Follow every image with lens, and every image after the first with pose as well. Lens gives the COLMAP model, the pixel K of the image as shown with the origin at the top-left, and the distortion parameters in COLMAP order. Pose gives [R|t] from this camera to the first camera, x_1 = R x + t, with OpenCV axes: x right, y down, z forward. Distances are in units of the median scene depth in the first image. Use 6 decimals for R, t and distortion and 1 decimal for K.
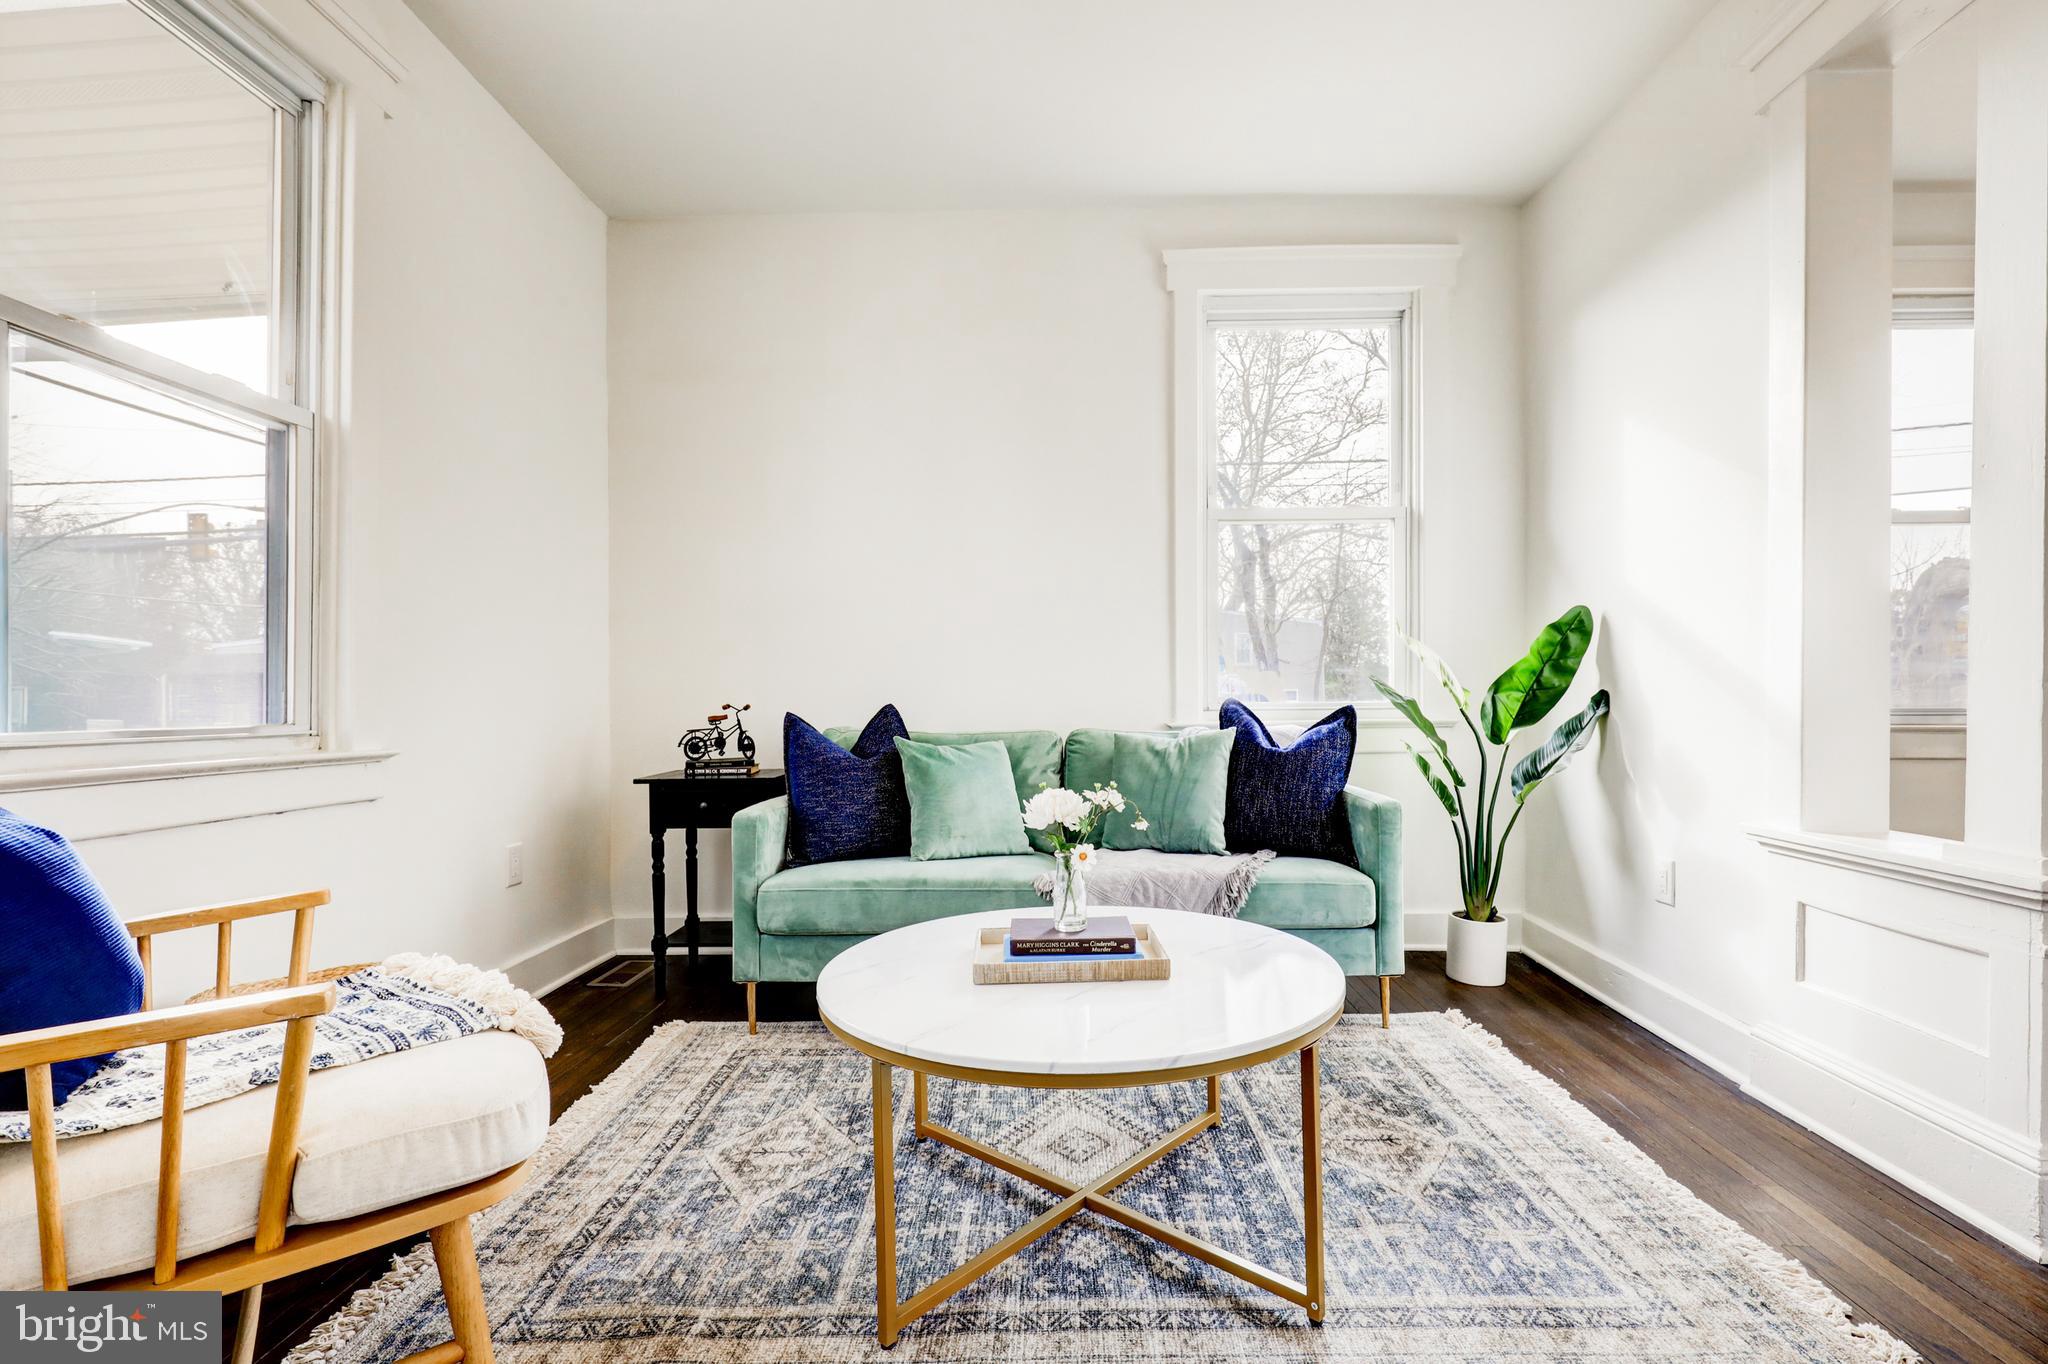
lens RADIAL K [[944.2, 0, 1057.4], [0, 944.2, 694.7], [0, 0, 1]] dist [0.003621, 0.000272]
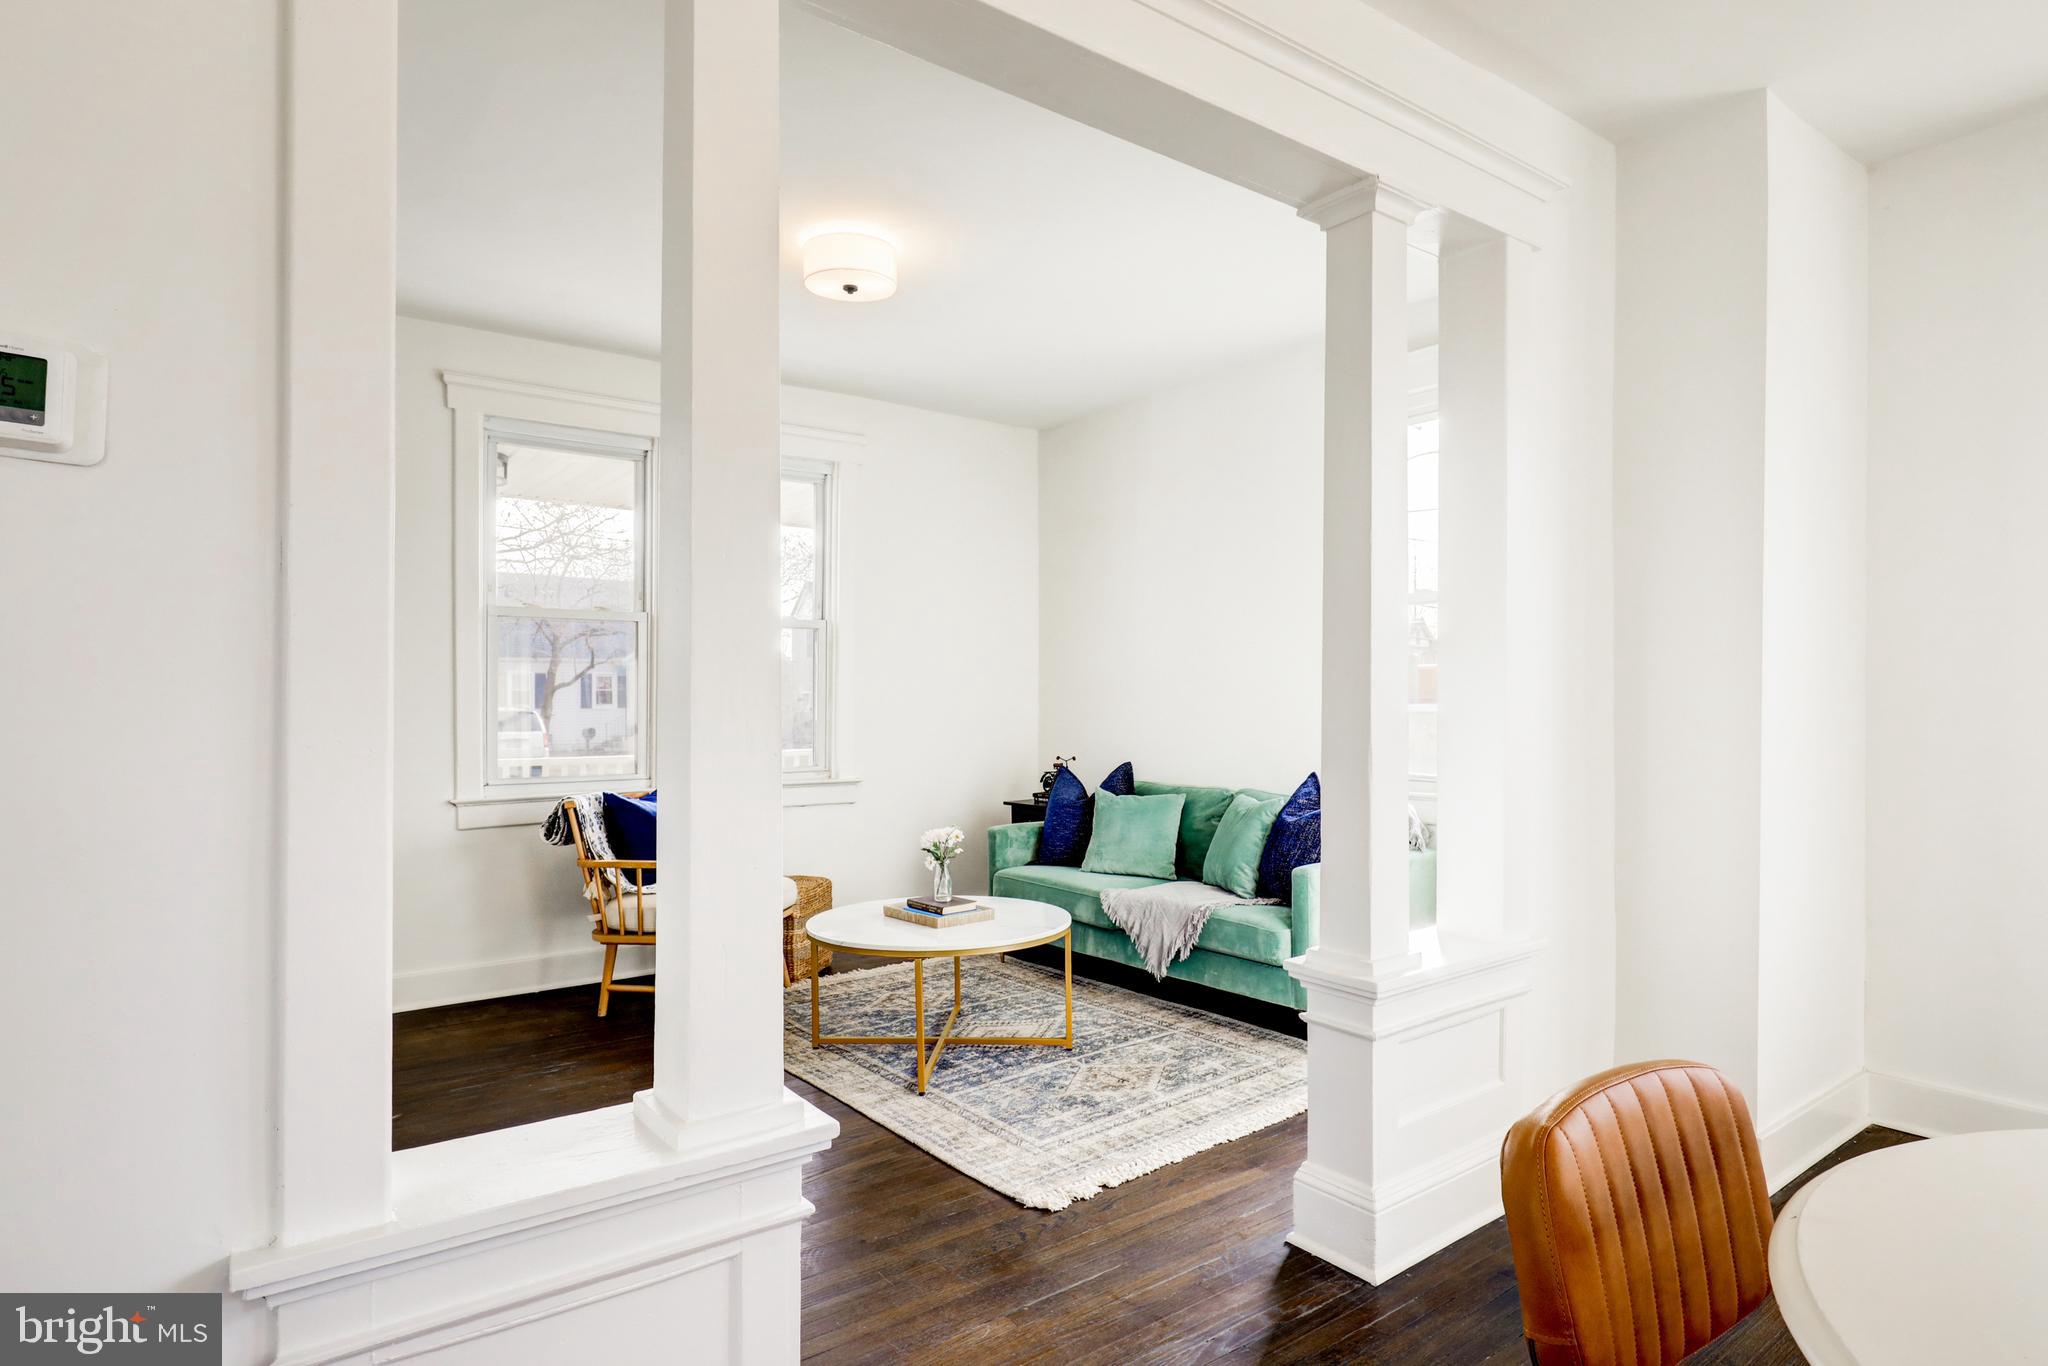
lens RADIAL K [[1143.5, 0, 1028.6], [0, 1143.5, 676.8], [0, 0, 1]] dist [-0.001627, 0.000052]
pose [[0.610634, -0.008129, -0.791871, 1.687070], [0.003452, 0.999965, -0.007602, -0.162456], [0.791906, 0.001908, 0.610641, -0.242838]]
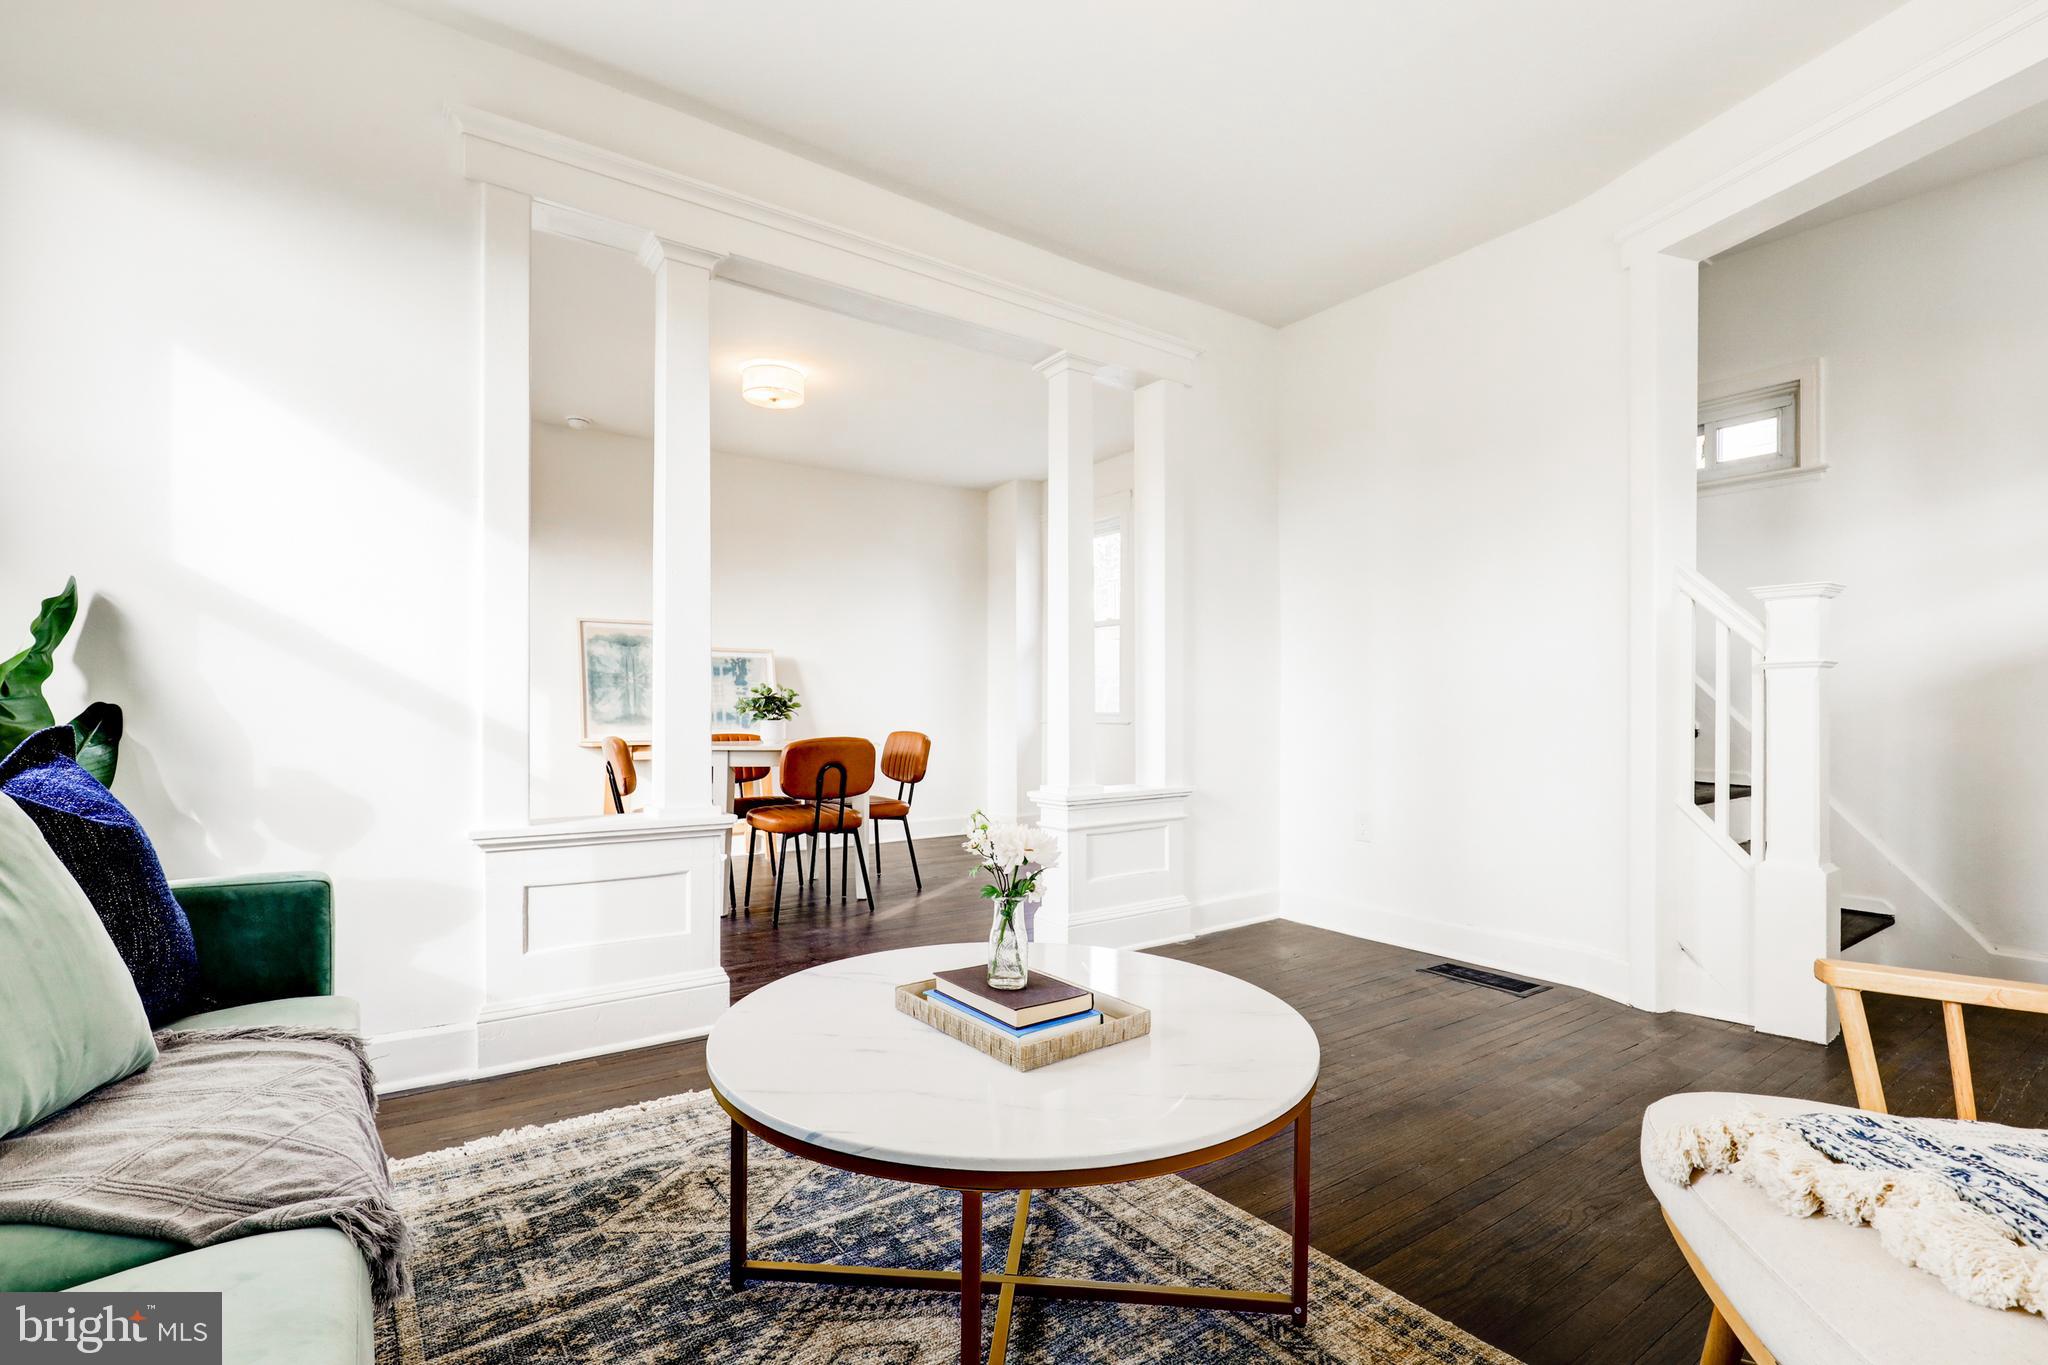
lens RADIAL K [[944.2, 0, 1020.1], [0, 944.2, 696.2], [0, 0, 1]] dist [0.003621, 0.000272]
pose [[-0.583628, 0.016845, 0.811846, -0.592741], [-0.002034, 0.999751, -0.022206, 0.005233], [-0.812018, -0.014611, -0.583449, 1.282108]]
